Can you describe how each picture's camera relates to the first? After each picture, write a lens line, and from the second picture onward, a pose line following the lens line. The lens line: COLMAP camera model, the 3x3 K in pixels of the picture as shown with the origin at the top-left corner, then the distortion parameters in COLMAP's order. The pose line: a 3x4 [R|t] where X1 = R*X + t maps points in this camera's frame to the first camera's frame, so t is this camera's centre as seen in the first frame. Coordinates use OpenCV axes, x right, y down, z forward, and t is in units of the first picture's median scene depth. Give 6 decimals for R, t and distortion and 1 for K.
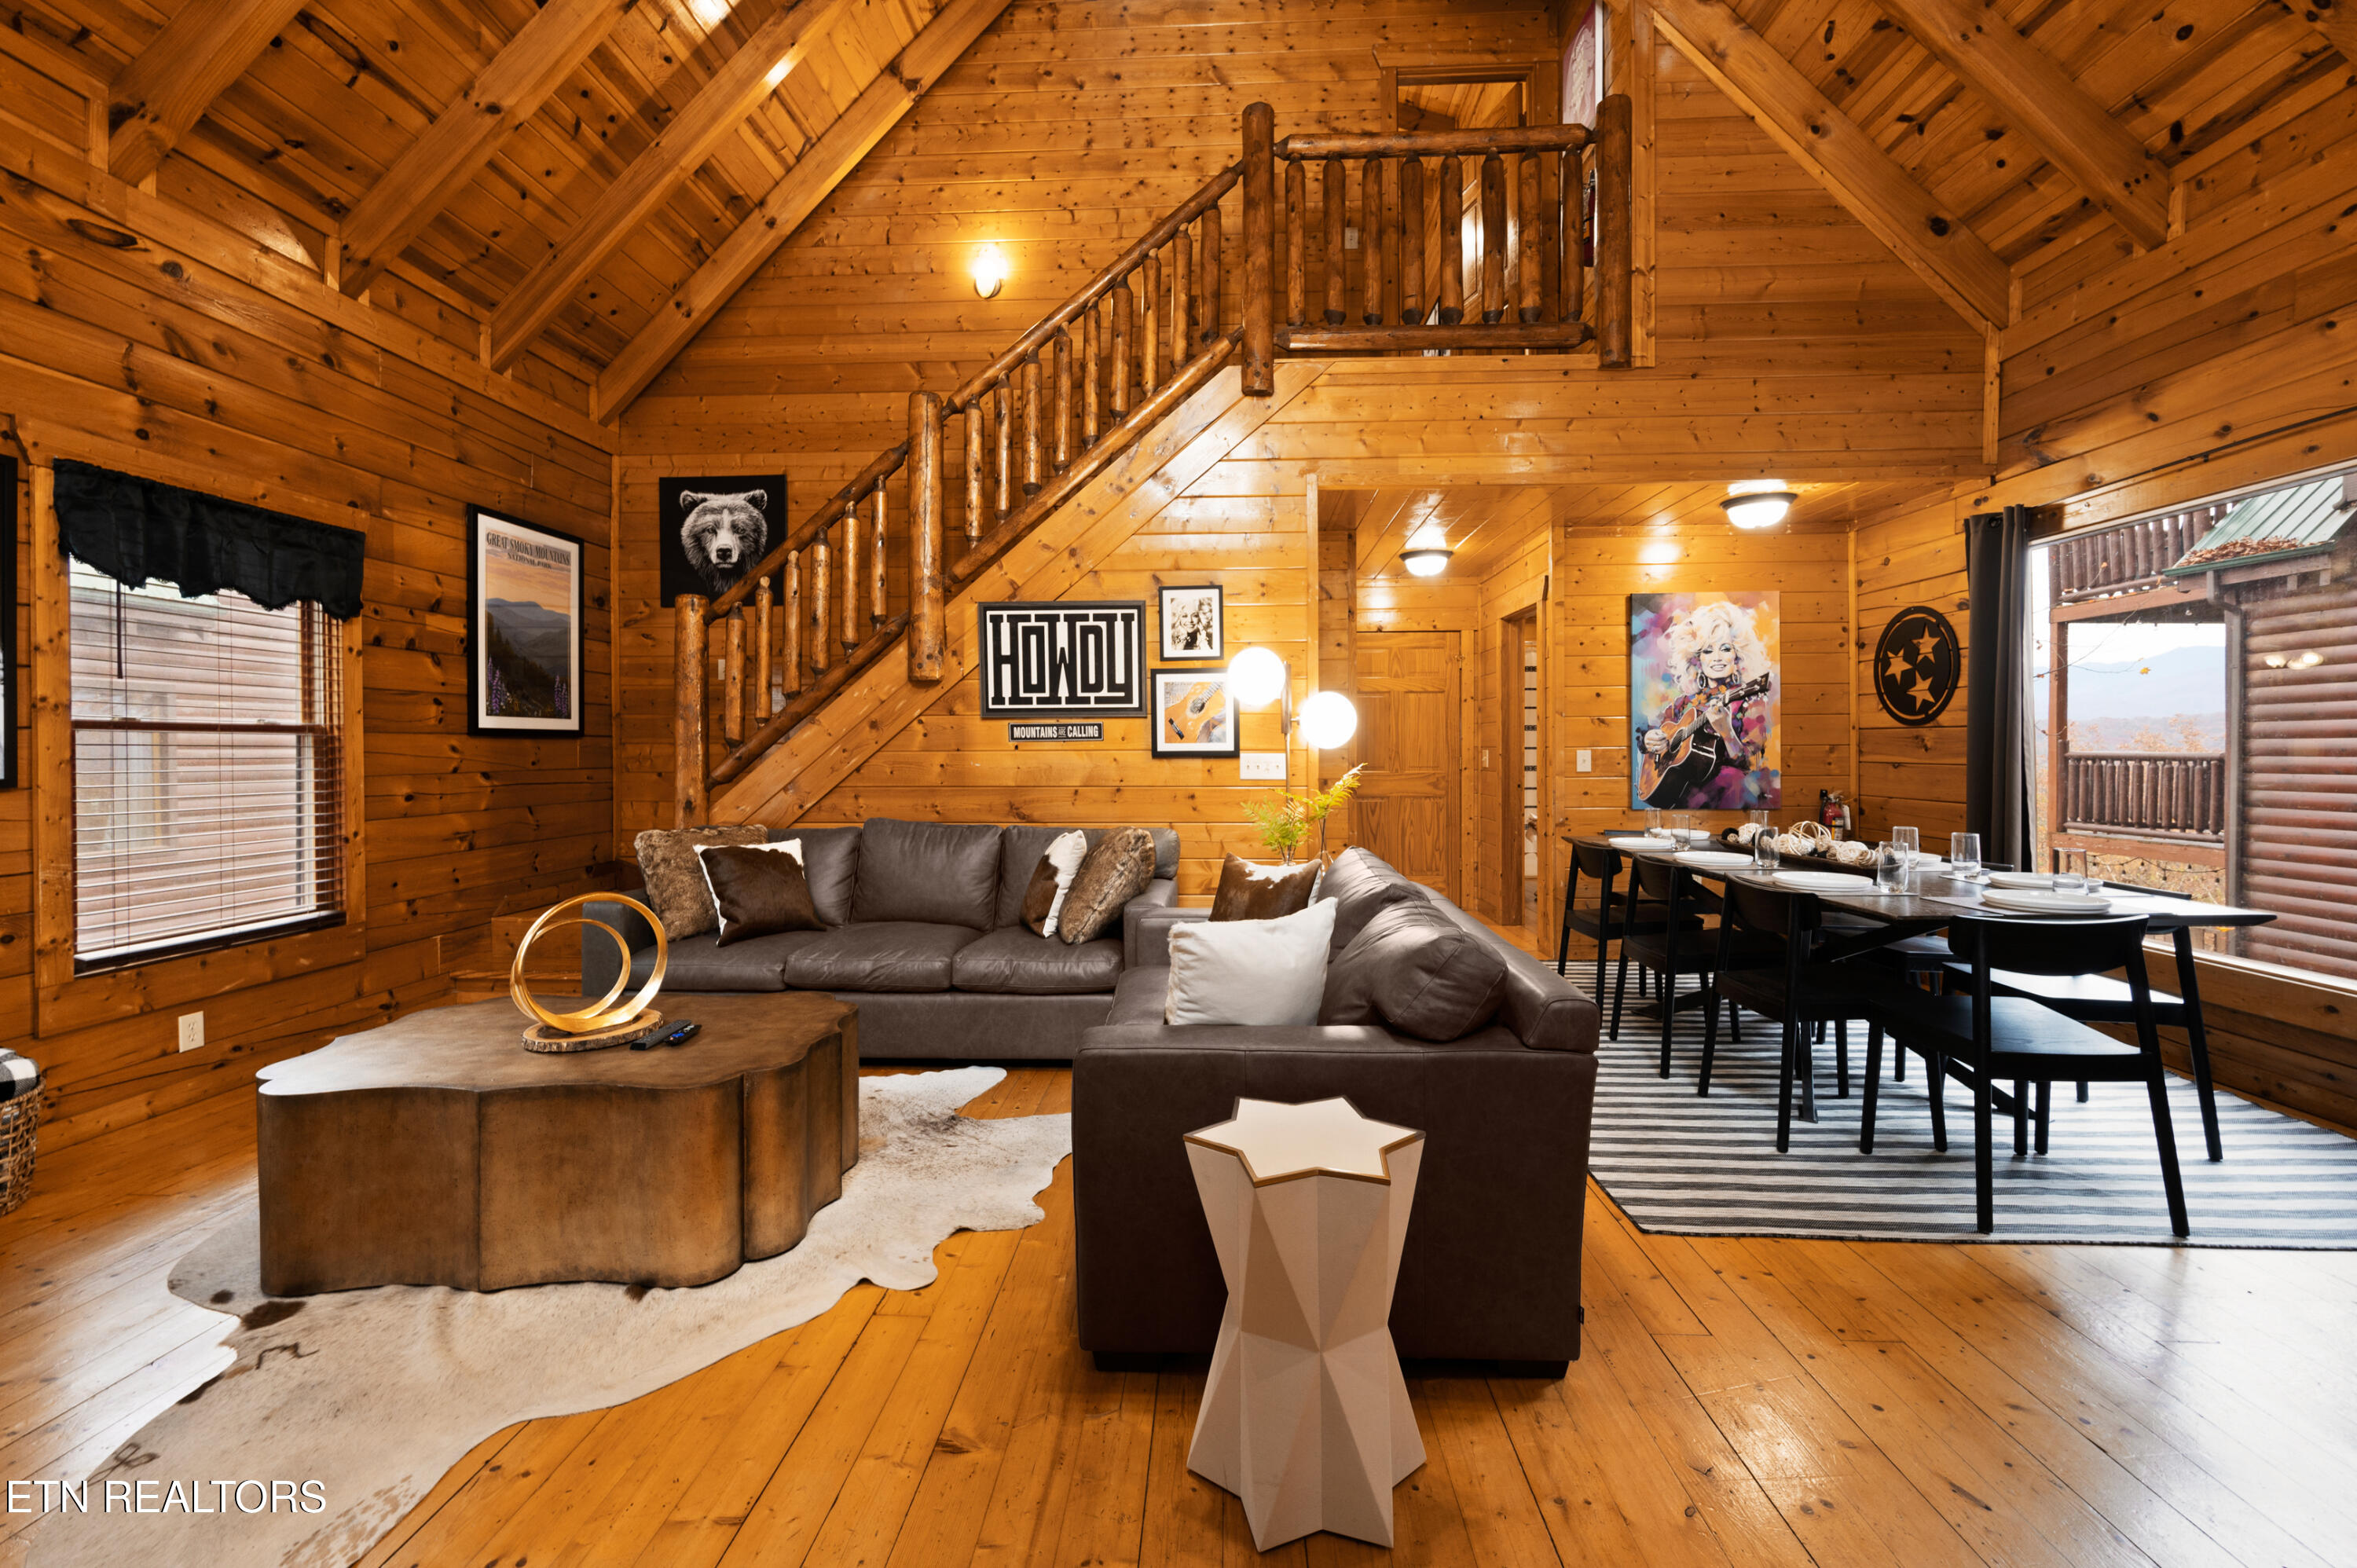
lens RADIAL K [[975.2, 0, 1164.9], [0, 975.2, 747.1], [0, 0, 1]] dist [0.000795, 0.000056]
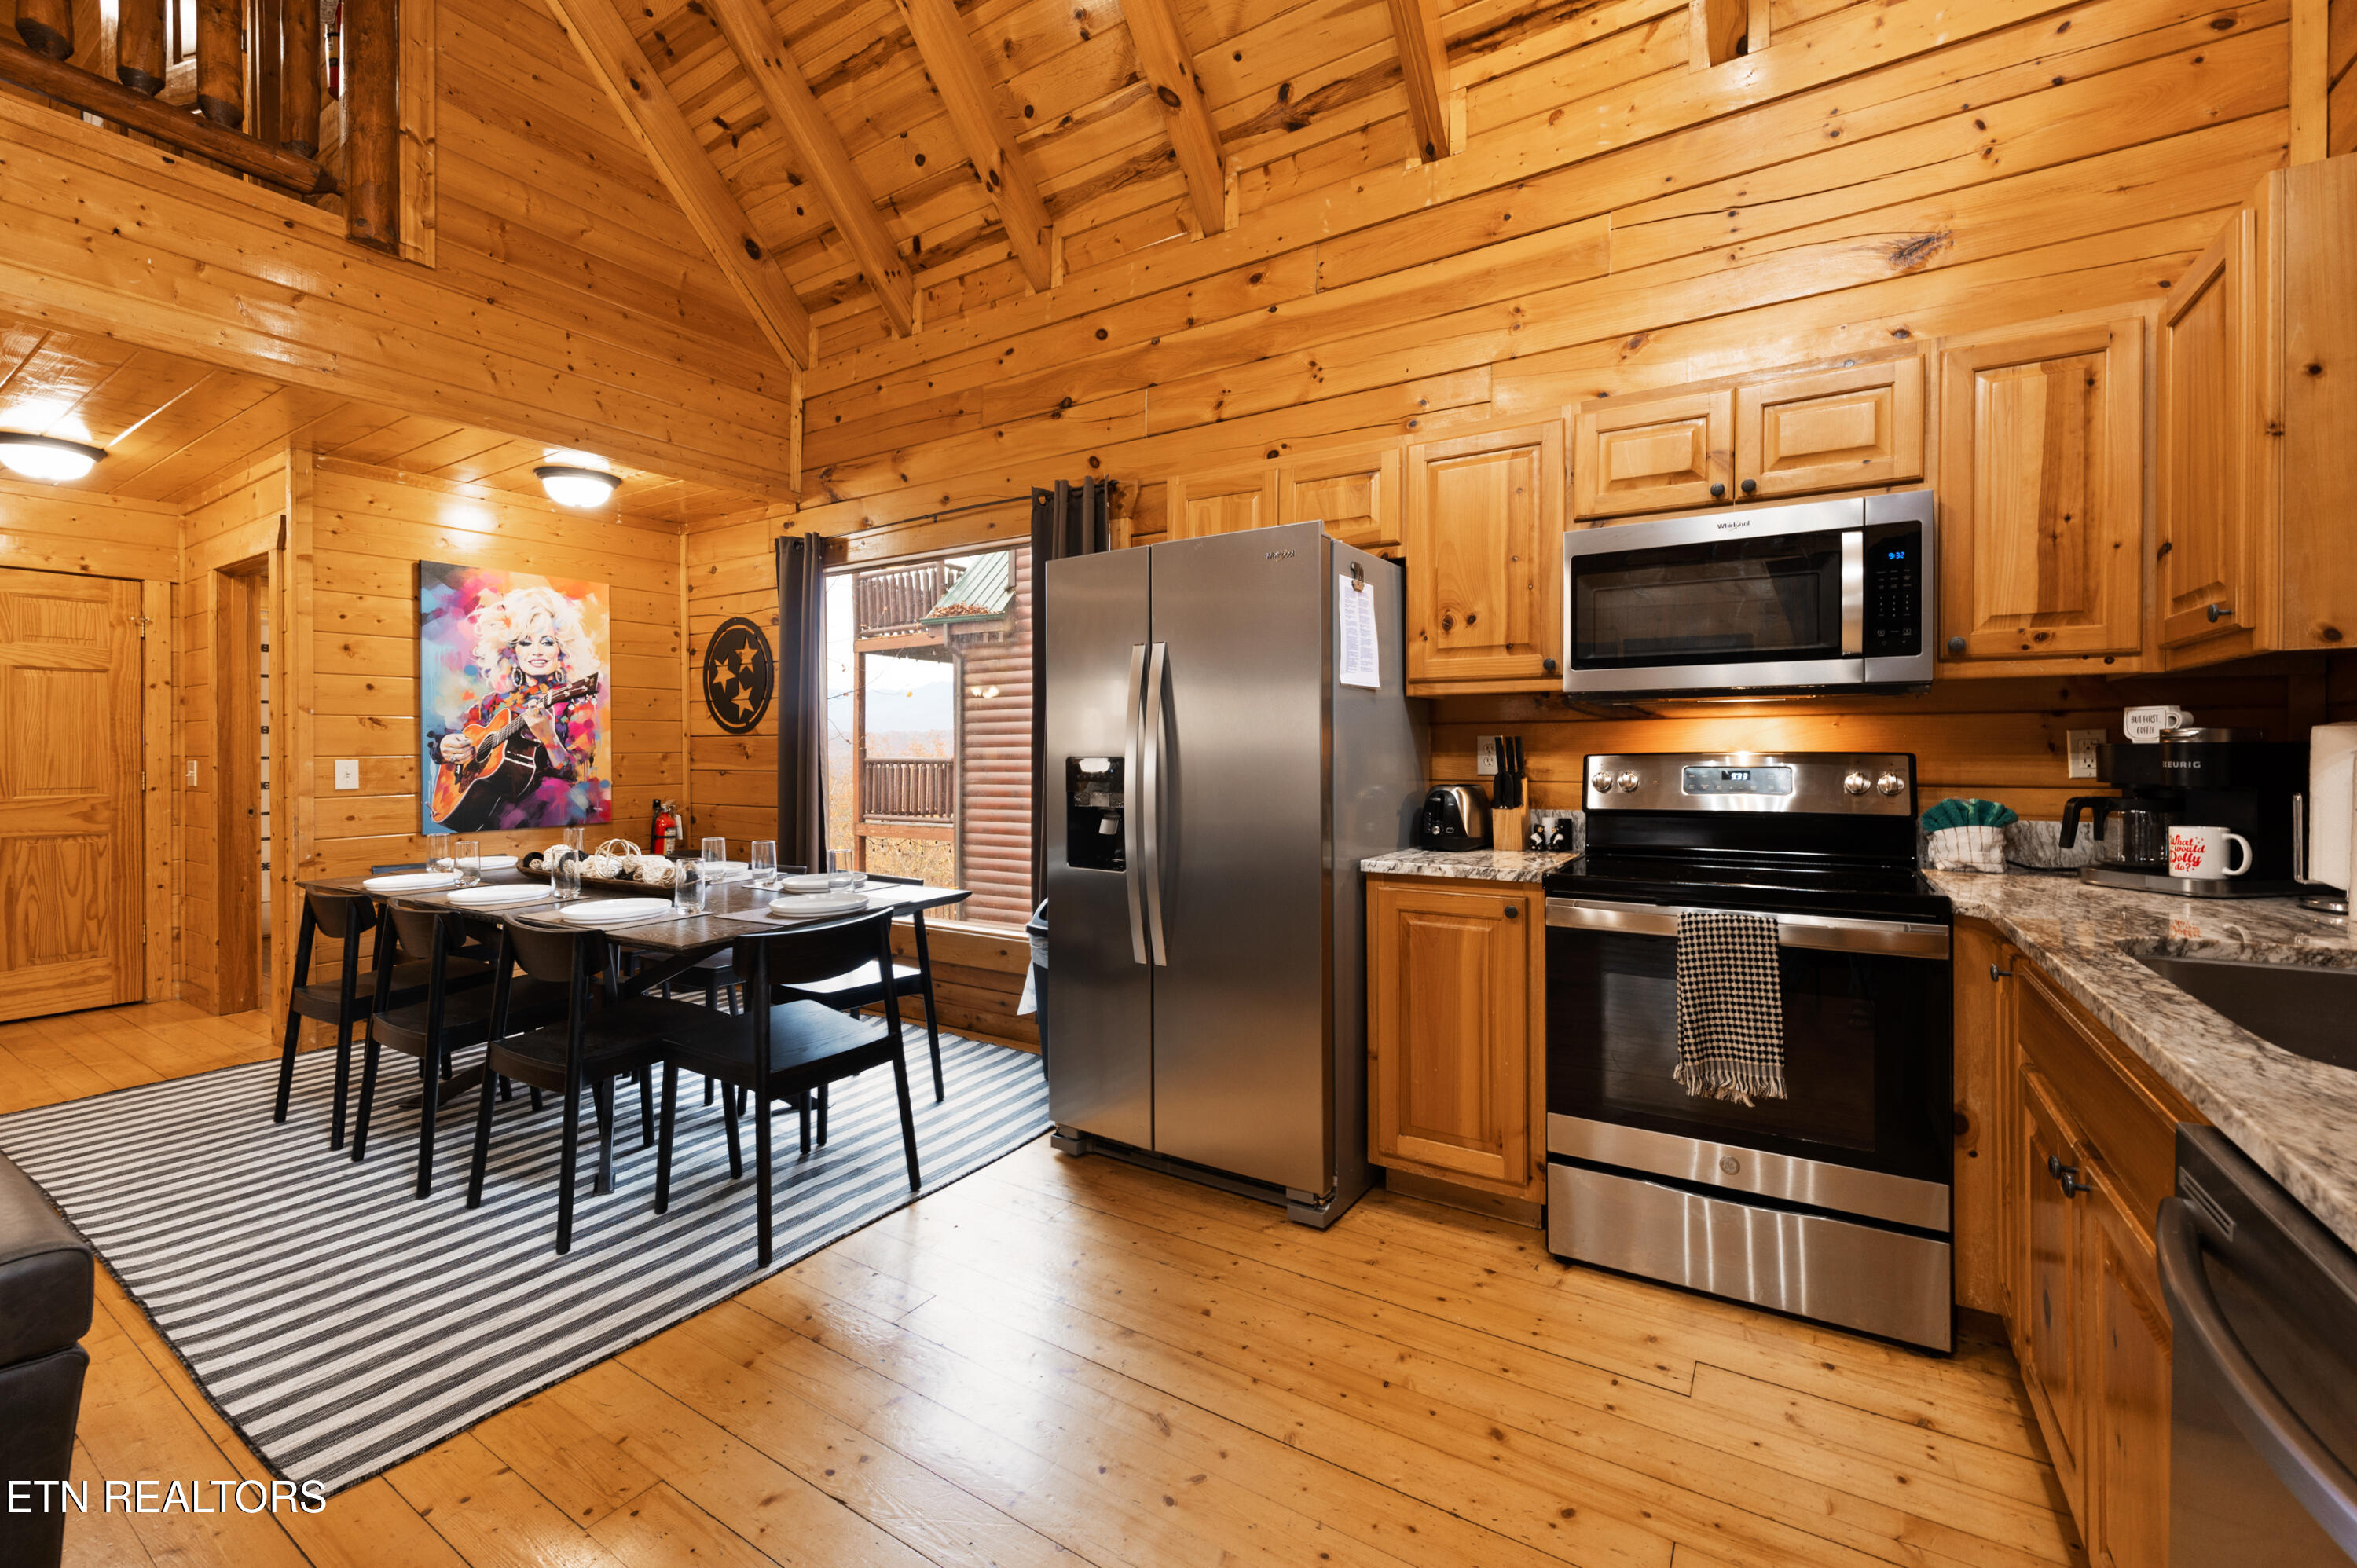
lens RADIAL K [[975.2, 0, 1188.9], [0, 975.2, 750.4], [0, 0, 1]] dist [0.000795, 0.000056]
pose [[0.488151, 0.000027, 0.872759, 0.113501], [0.003430, 0.999992, -0.001949, -0.000787], [-0.872752, 0.003945, 0.488147, 0.092604]]
